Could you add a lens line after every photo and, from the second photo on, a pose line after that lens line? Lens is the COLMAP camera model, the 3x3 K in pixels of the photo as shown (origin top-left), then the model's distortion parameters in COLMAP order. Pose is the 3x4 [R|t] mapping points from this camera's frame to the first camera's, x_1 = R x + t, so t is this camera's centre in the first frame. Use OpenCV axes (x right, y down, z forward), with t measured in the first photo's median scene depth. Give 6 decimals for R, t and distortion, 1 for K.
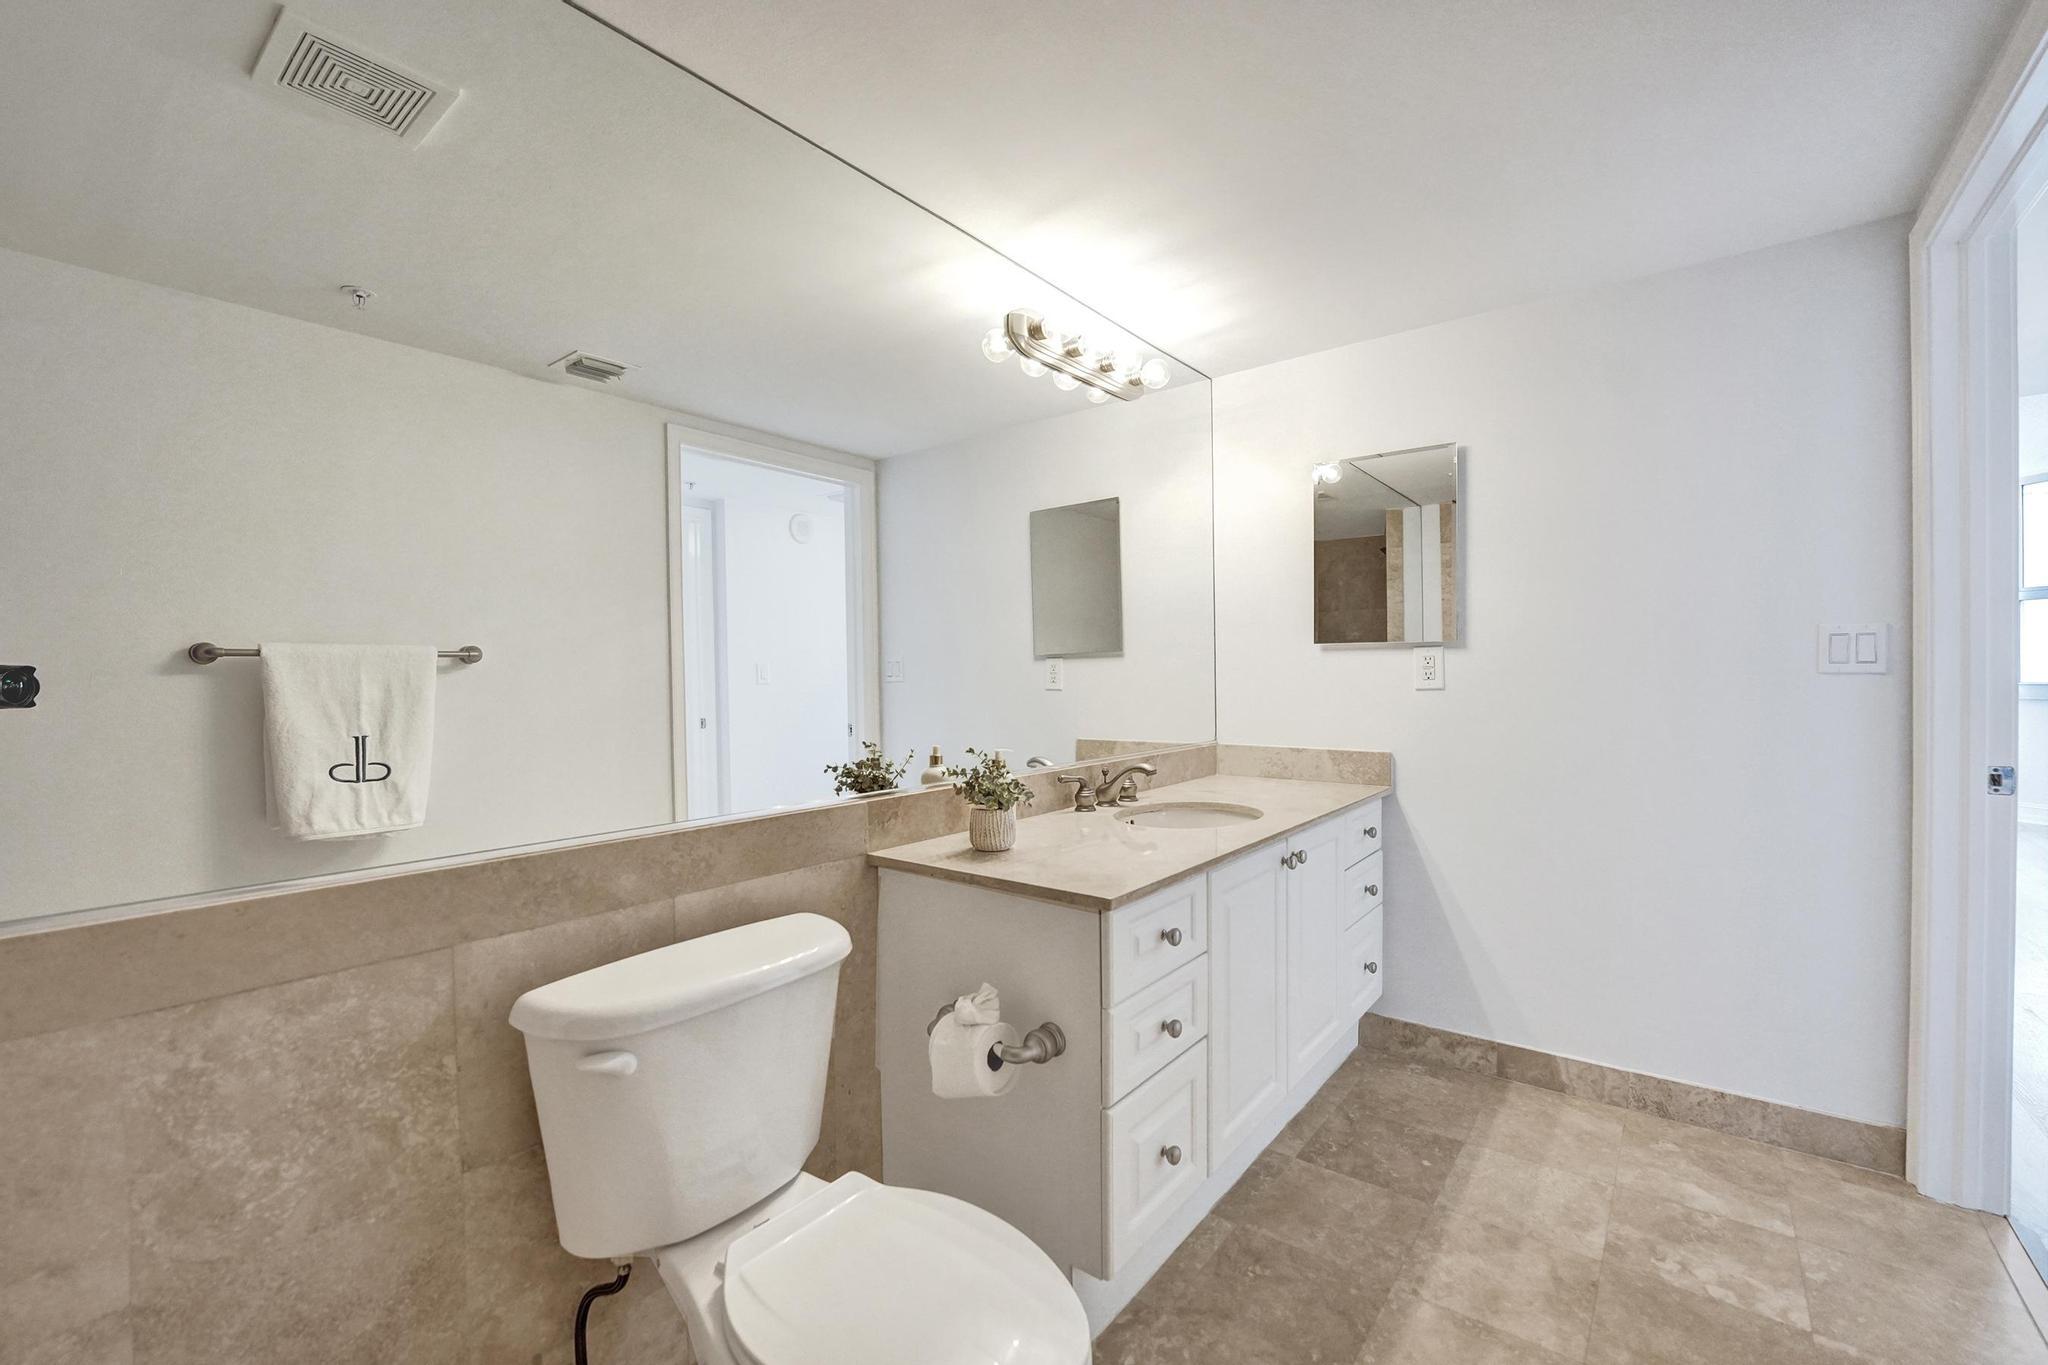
lens RADIAL K [[854.9, 0, 1023.8], [0, 854.9, 680.3], [0, 0, 1]] dist [-0.032178, 0.003257]
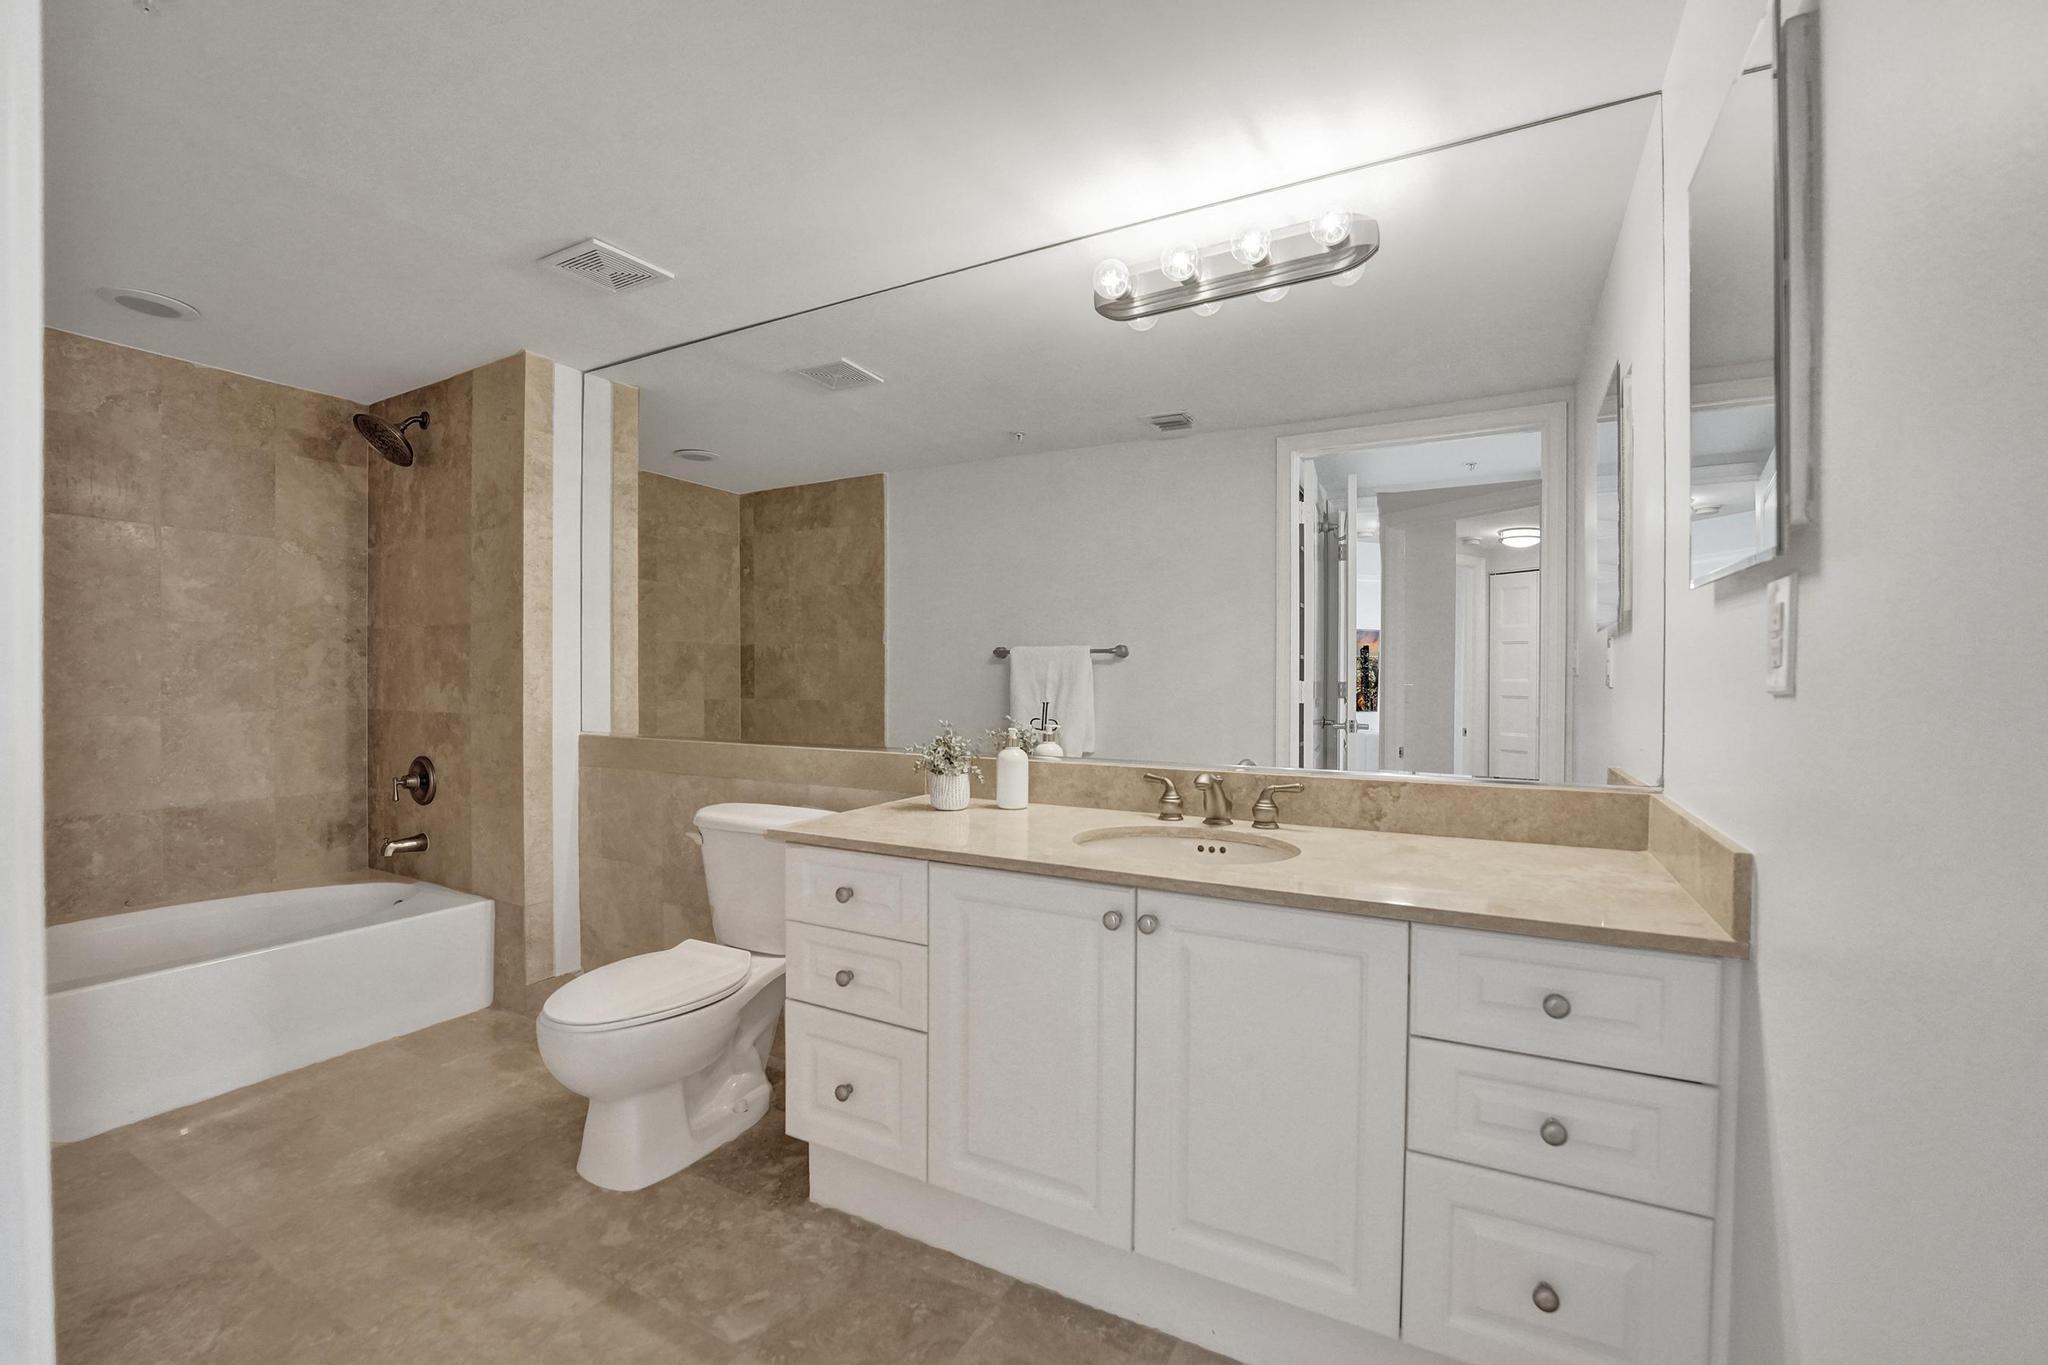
lens RADIAL K [[854.9, 0, 1017.4], [0, 854.9, 687.7], [0, 0, 1]] dist [-0.032178, 0.003257]
pose [[0.151124, 0.020092, -0.988311, 0.871316], [-0.013736, 0.999740, 0.018224, 0.008361], [0.988419, 0.010821, 0.151360, 0.710197]]
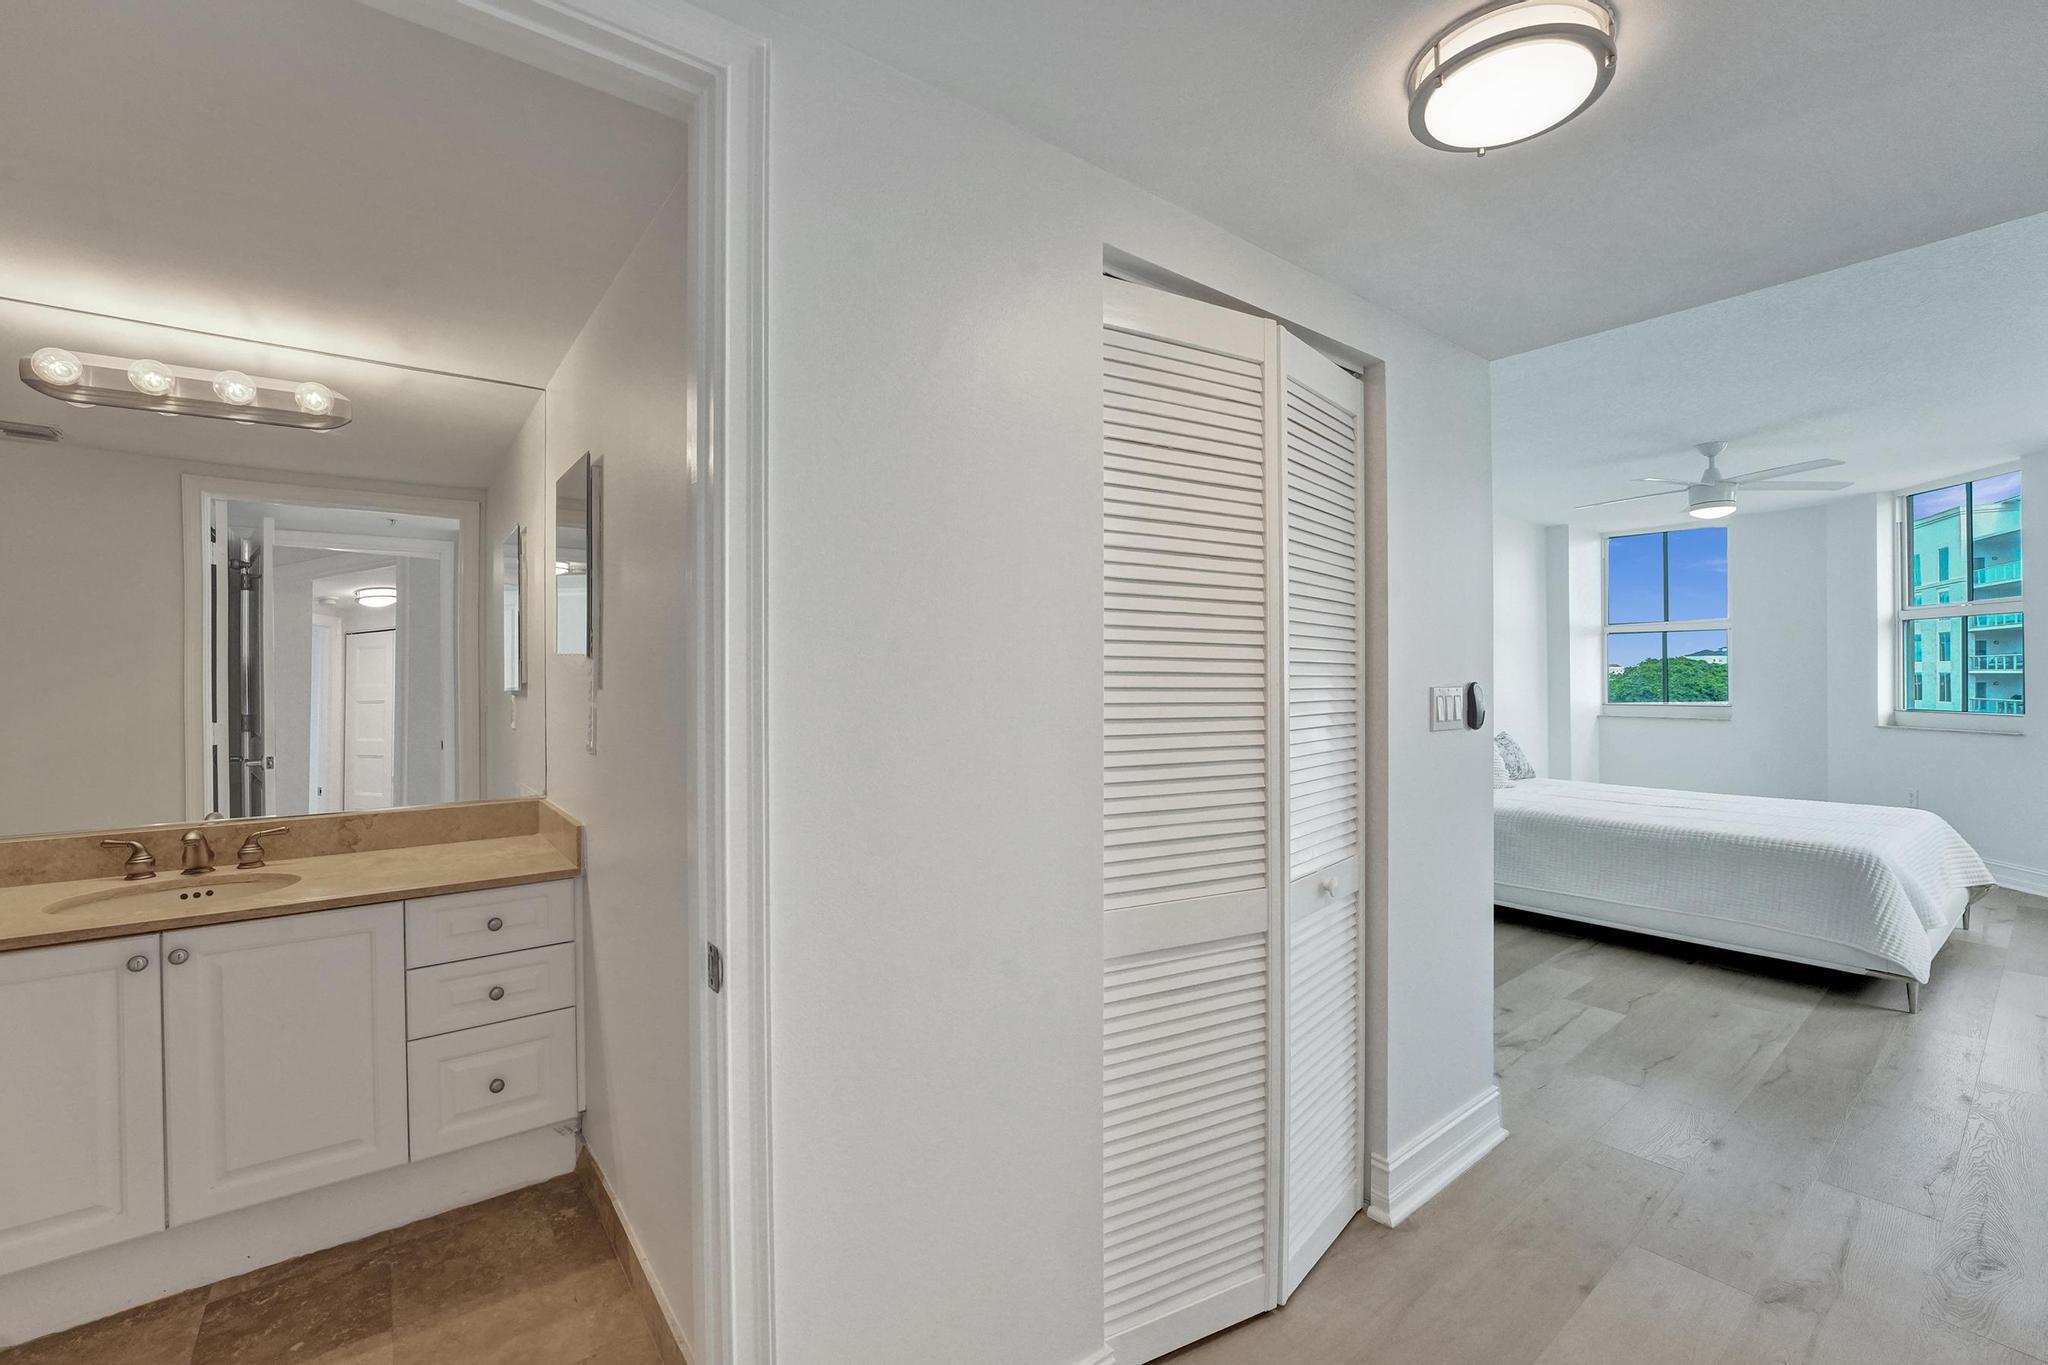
lens RADIAL K [[854.9, 0, 1036.9], [0, 854.9, 669.1], [0, 0, 1]] dist [-0.032178, 0.003257]
pose [[0.970401, 0.000317, -0.241500, 1.227385], [-0.003774, 0.999897, -0.013850, -0.067078], [0.241470, 0.014352, 0.970302, 0.351372]]
